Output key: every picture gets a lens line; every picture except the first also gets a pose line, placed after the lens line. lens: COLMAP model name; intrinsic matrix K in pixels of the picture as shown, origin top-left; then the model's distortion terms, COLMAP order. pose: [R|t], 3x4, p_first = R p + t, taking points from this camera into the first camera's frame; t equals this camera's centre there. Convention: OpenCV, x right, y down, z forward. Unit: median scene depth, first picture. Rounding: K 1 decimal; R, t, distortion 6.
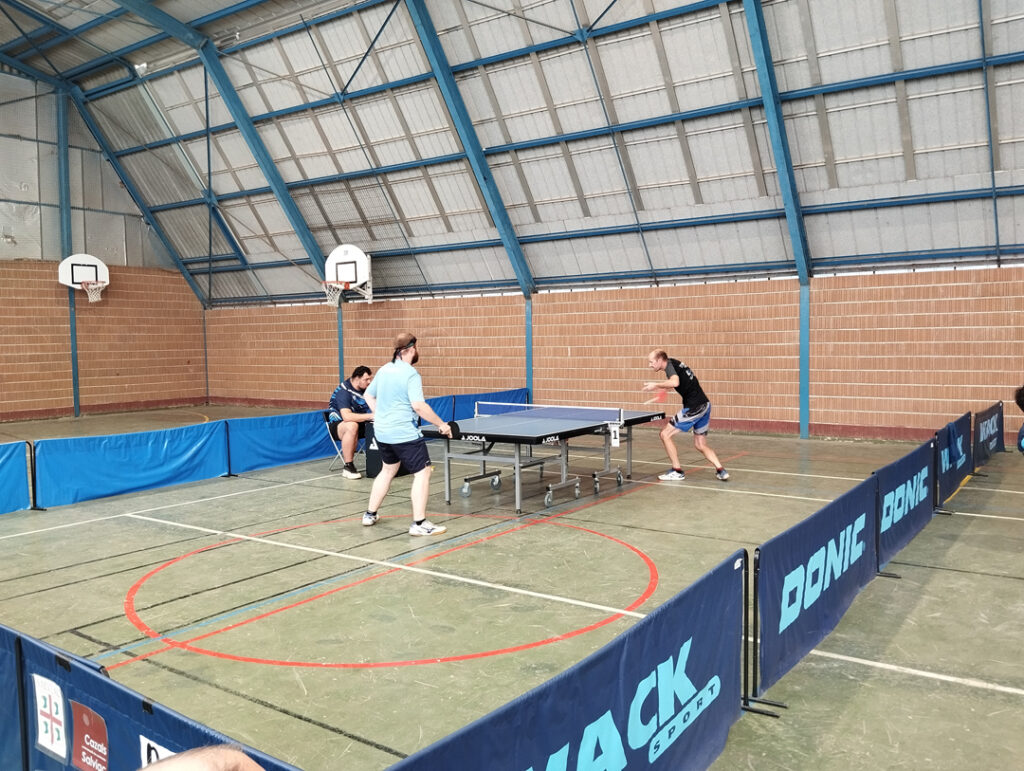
lens RADIAL K [[859.8, 0, 517.5], [0, 859.8, 385.4], [0, 0, 1]] dist [0.091217, -0.149467]
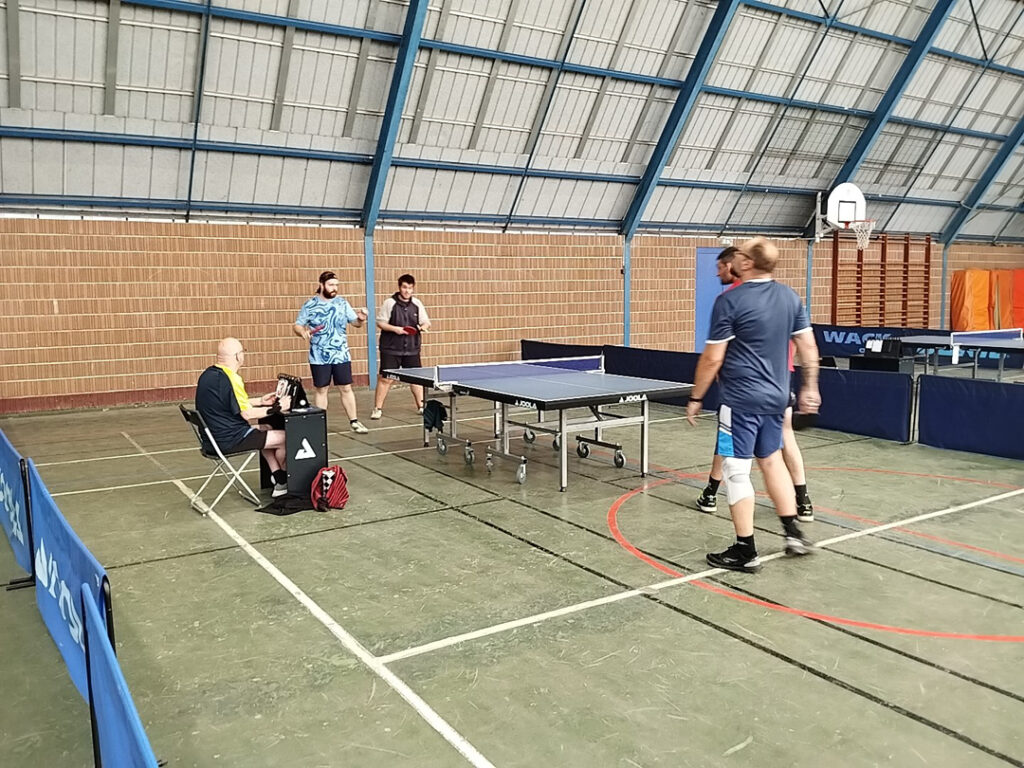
lens RADIAL K [[852.3, 0, 530.0], [0, 852.3, 398.1], [0, 0, 1]] dist [0.089346, -0.145373]
pose [[0.359944, -0.118213, 0.925455, -0.513958], [0.045713, 0.992984, 0.109059, -0.028045], [-0.931853, 0.003050, 0.362822, 0.450964]]
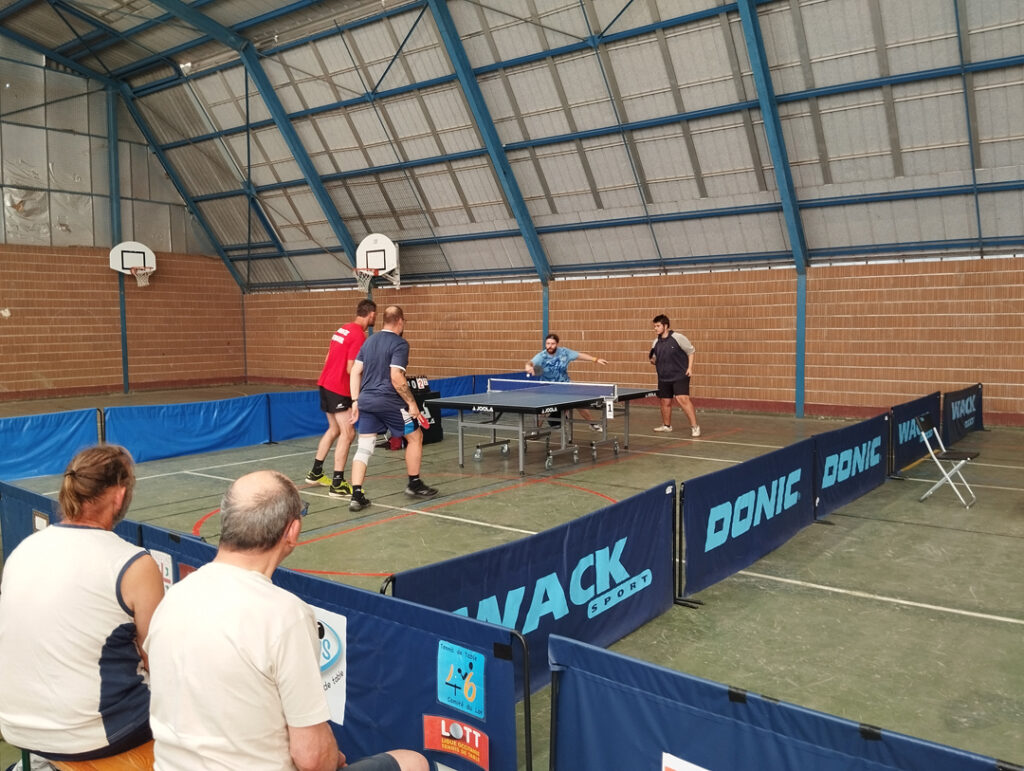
lens RADIAL K [[859.0, 0, 518.0], [0, 859.0, 384.9], [0, 0, 1]] dist [0.073362, -0.117193]
pose [[0.999400, 0.008086, -0.033683, 0.018171], [-0.007520, 0.999829, 0.016906, 0.005237], [0.033814, -0.016643, 0.999290, -0.075704]]
